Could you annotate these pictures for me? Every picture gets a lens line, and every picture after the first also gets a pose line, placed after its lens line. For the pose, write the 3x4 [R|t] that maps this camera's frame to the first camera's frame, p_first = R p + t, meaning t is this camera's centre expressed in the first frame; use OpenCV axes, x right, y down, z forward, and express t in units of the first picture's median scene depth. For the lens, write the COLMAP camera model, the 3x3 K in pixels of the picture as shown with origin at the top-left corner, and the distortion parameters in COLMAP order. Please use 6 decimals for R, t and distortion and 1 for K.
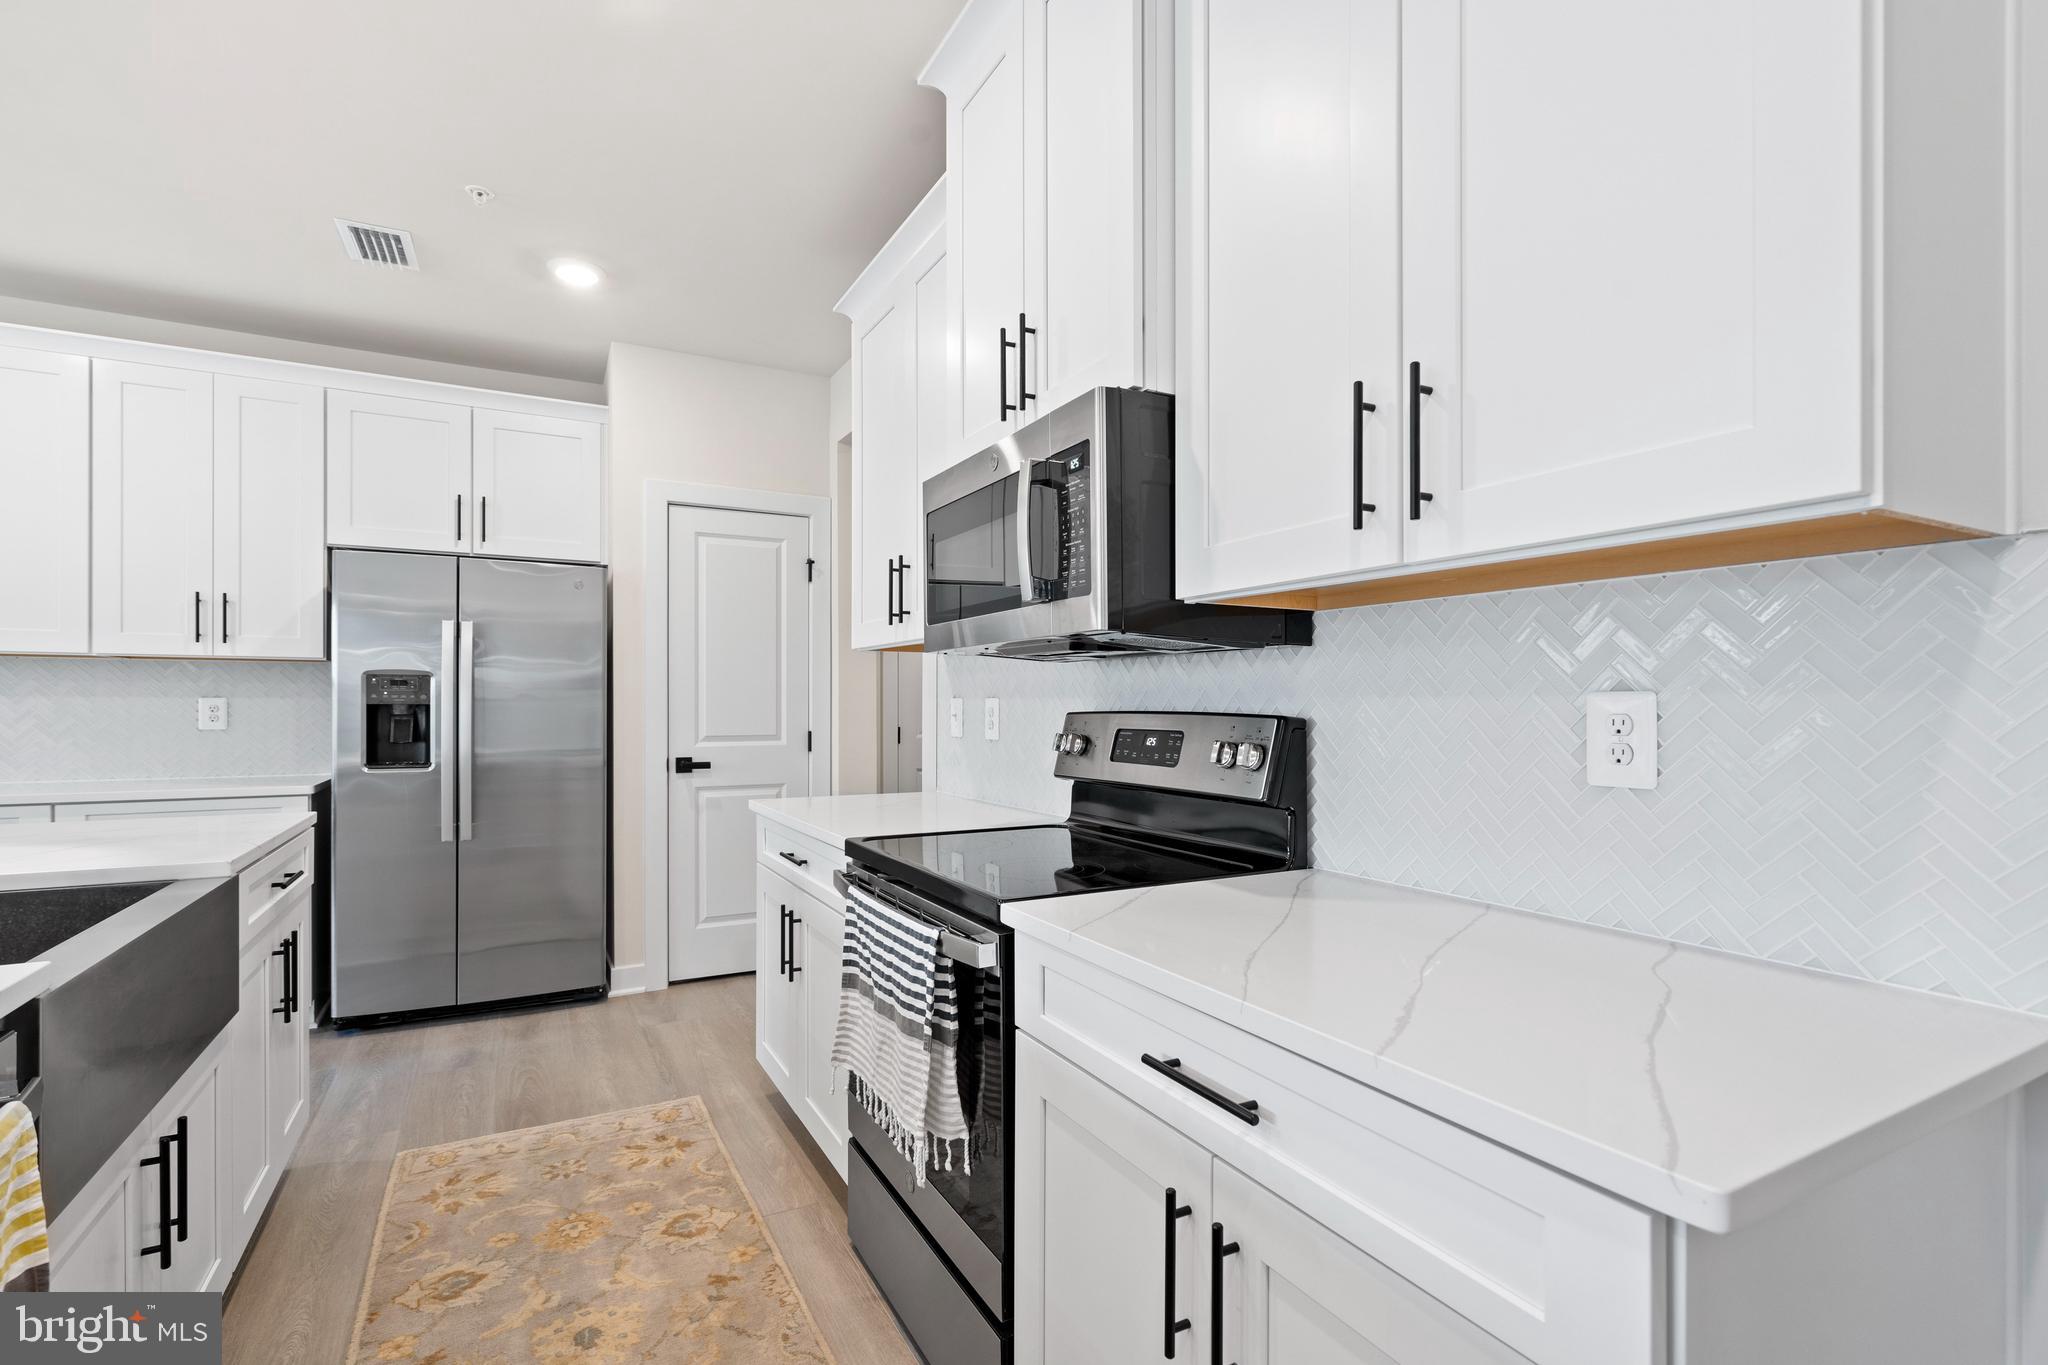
lens RADIAL K [[937.1, 0, 997.2], [0, 937.1, 707.1], [0, 0, 1]] dist [-0.003427, 0.000255]
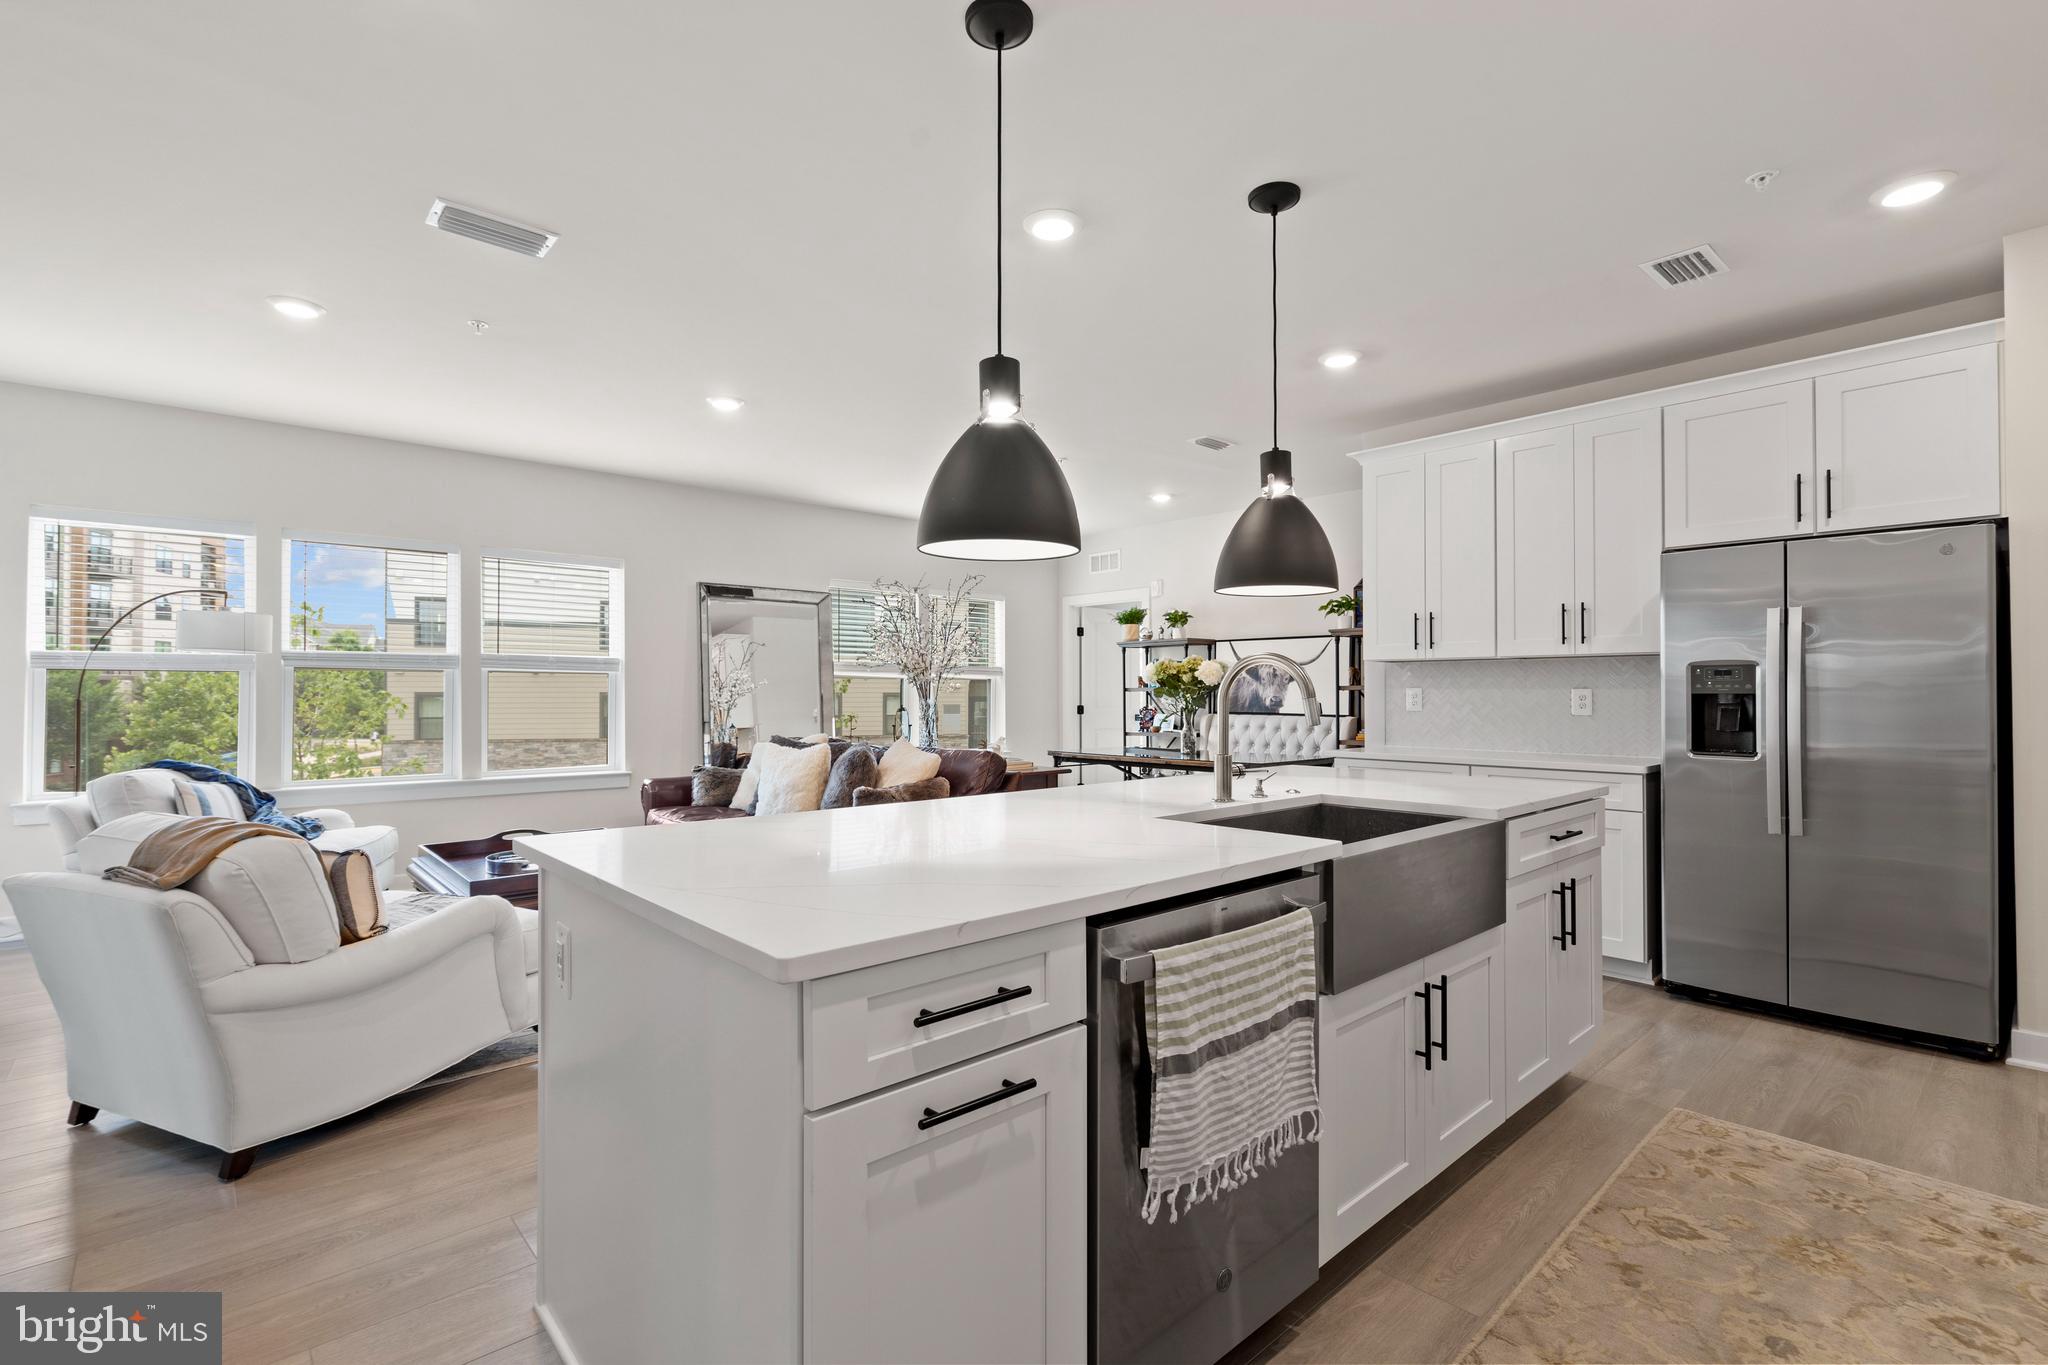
lens RADIAL K [[937.1, 0, 1017.6], [0, 937.1, 686.9], [0, 0, 1]] dist [-0.003427, 0.000255]
pose [[0.239321, -0.009620, -0.970893, 0.179723], [-0.001715, 0.999945, -0.010331, 0.001367], [0.970939, 0.004138, 0.239292, -0.000779]]
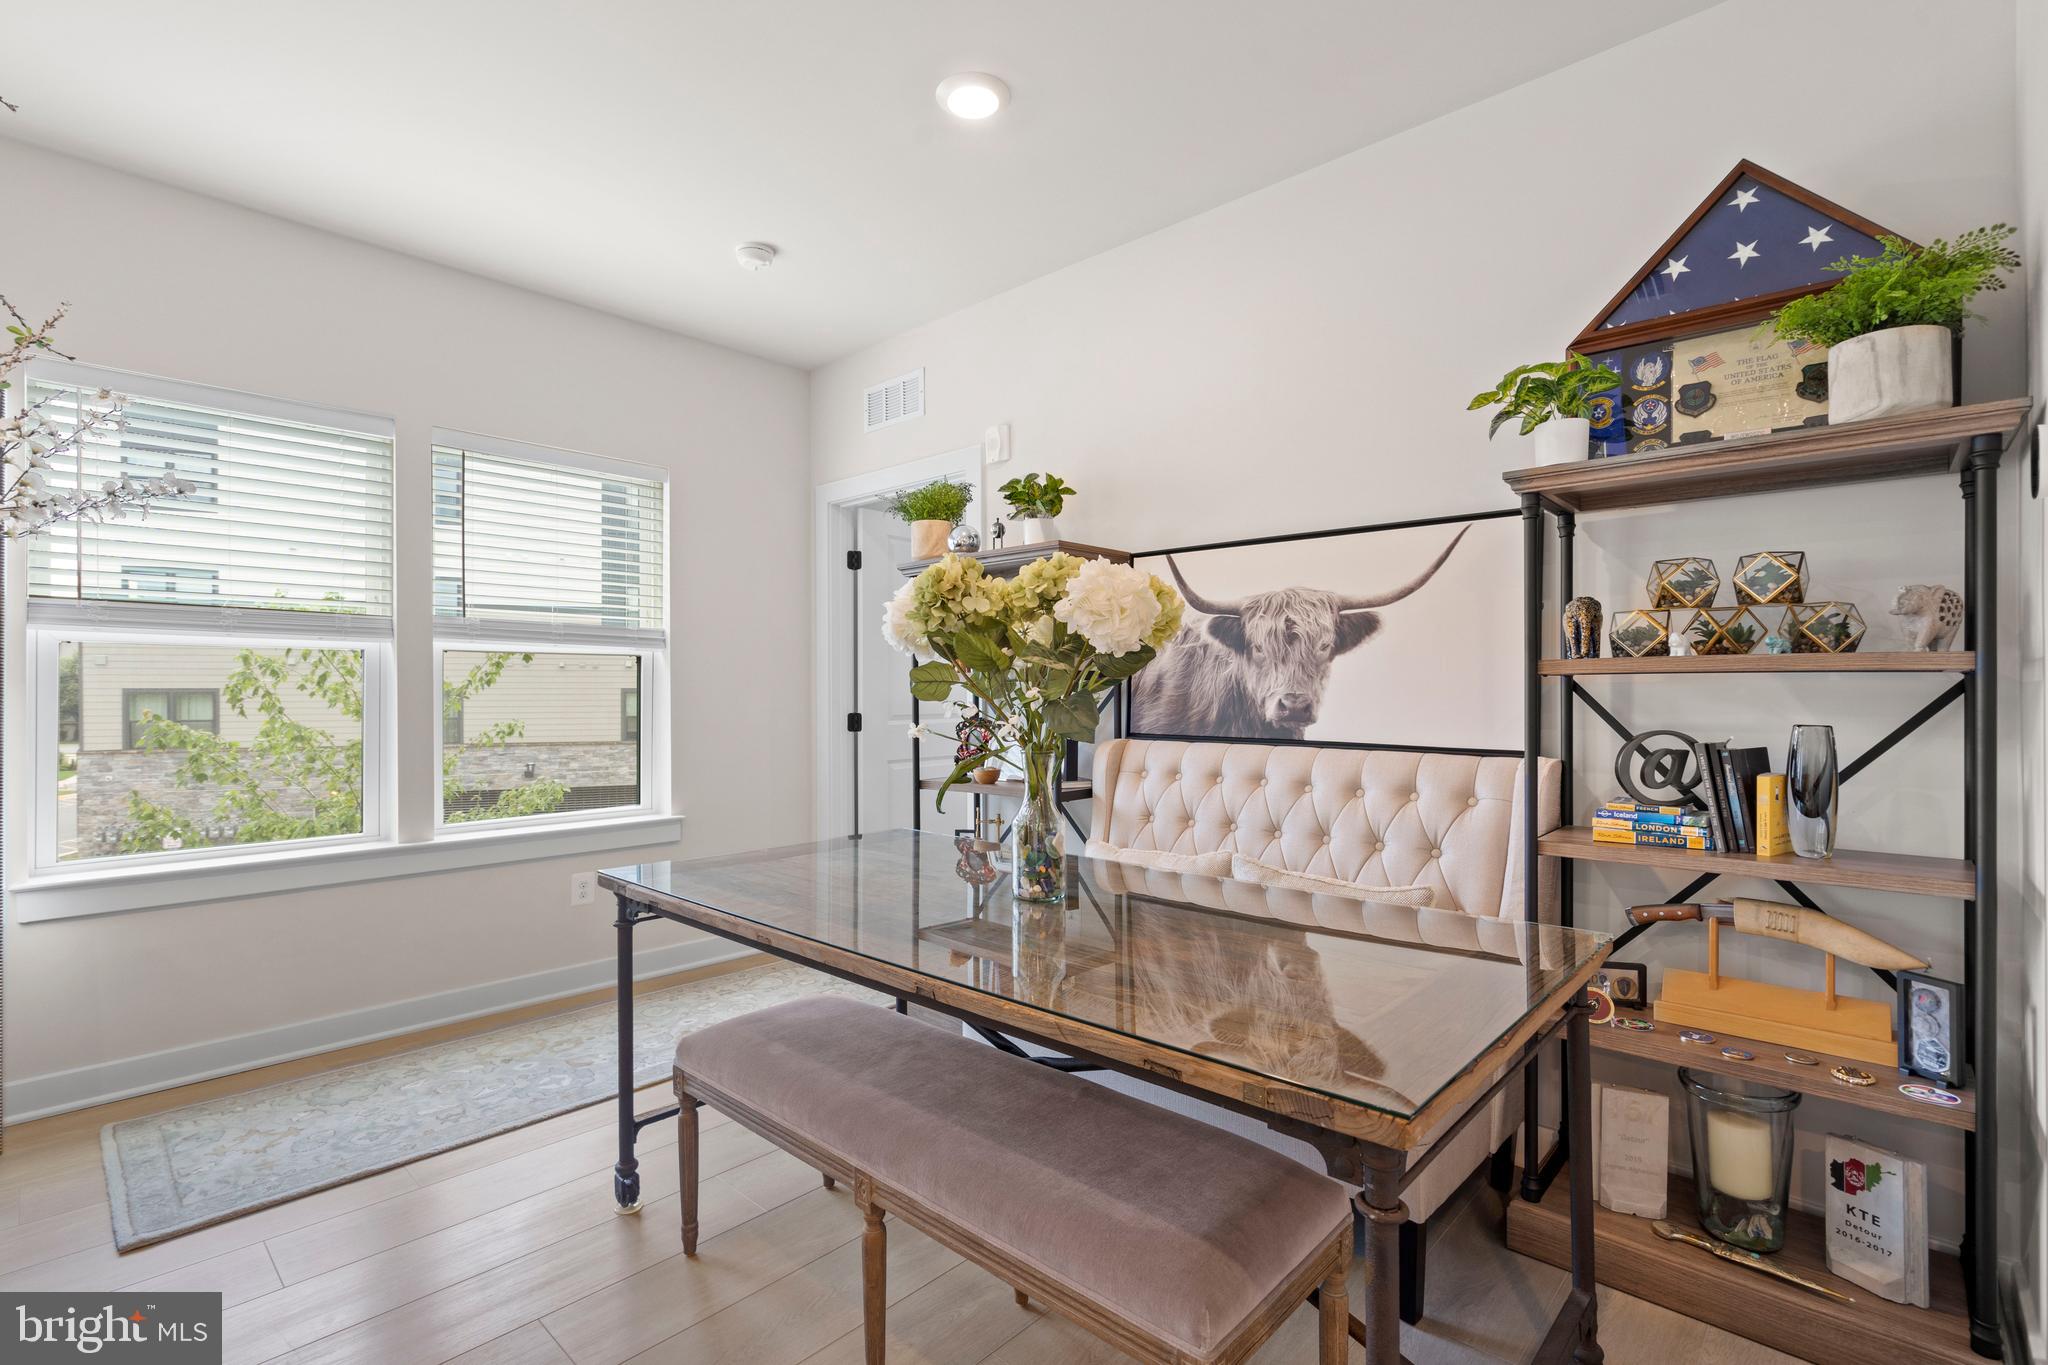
lens RADIAL K [[937.1, 0, 1029.1], [0, 937.1, 689.3], [0, 0, 1]] dist [-0.003427, 0.000255]
pose [[0.332436, -0.001796, -0.943124, -1.176364], [0.001060, 0.999998, -0.001531, -0.003770], [0.943125, -0.000491, 0.332437, 0.655298]]
